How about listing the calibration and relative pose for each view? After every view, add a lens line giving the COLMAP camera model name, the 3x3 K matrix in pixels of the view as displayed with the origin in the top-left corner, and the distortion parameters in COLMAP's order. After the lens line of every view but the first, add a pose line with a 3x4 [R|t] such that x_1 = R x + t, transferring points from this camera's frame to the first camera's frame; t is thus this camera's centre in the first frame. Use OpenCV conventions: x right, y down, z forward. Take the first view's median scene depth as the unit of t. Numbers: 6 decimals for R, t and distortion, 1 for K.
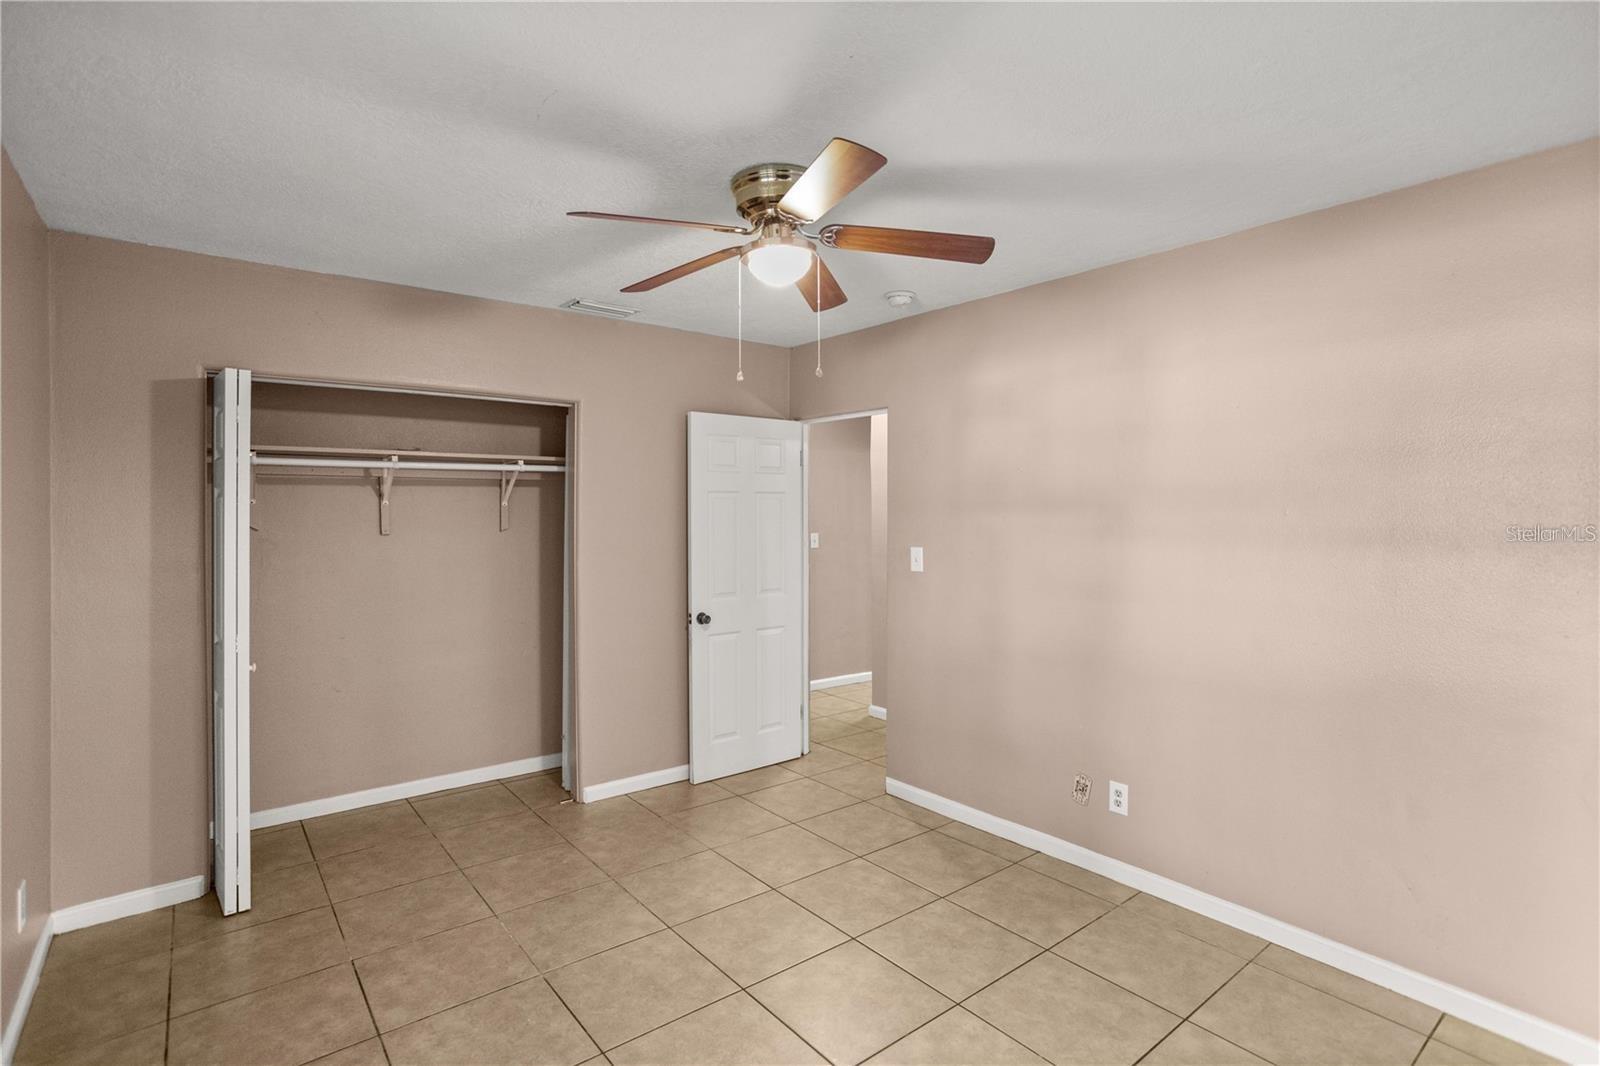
lens RADIAL K [[777.7, 0, 806.7], [0, 777.7, 519.4], [0, 0, 1]] dist [-0.042245, 0.020539]
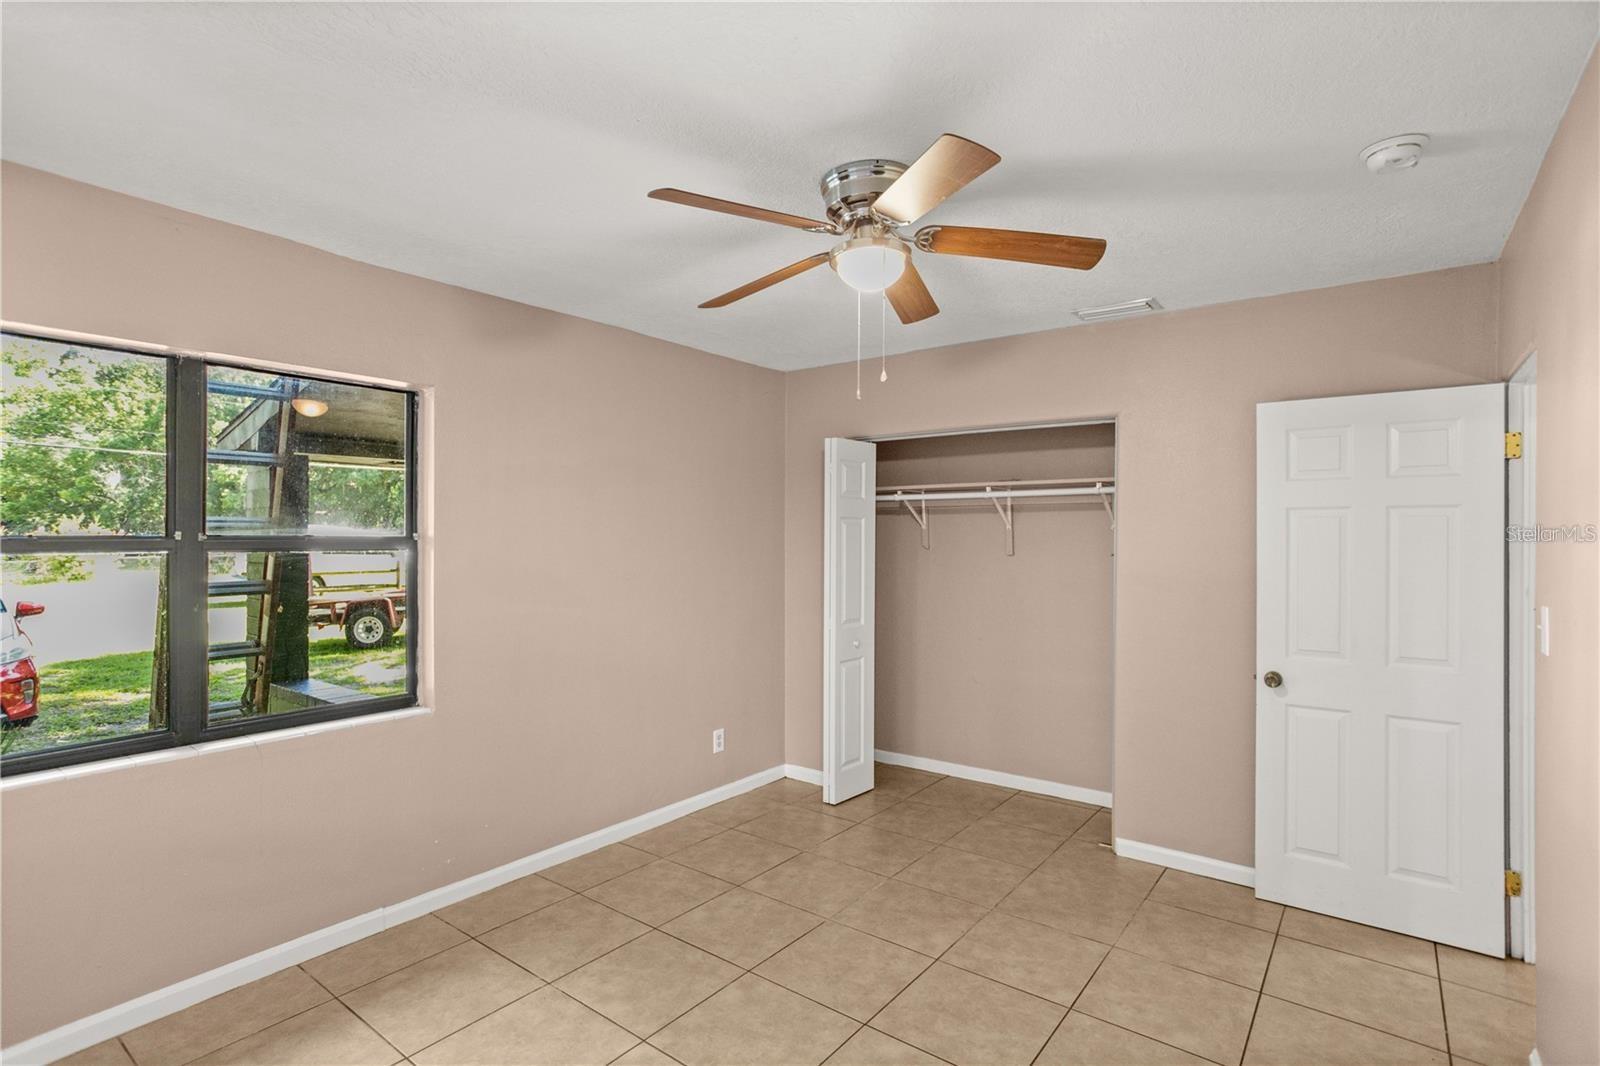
lens RADIAL K [[777.7, 0, 776.7], [0, 777.7, 541.7], [0, 0, 1]] dist [-0.042245, 0.020539]
pose [[0.217523, 0.008626, -0.976017, 0.565877], [-0.009700, 0.999931, 0.006676, -0.004880], [0.976007, 0.008015, 0.217592, 0.452343]]
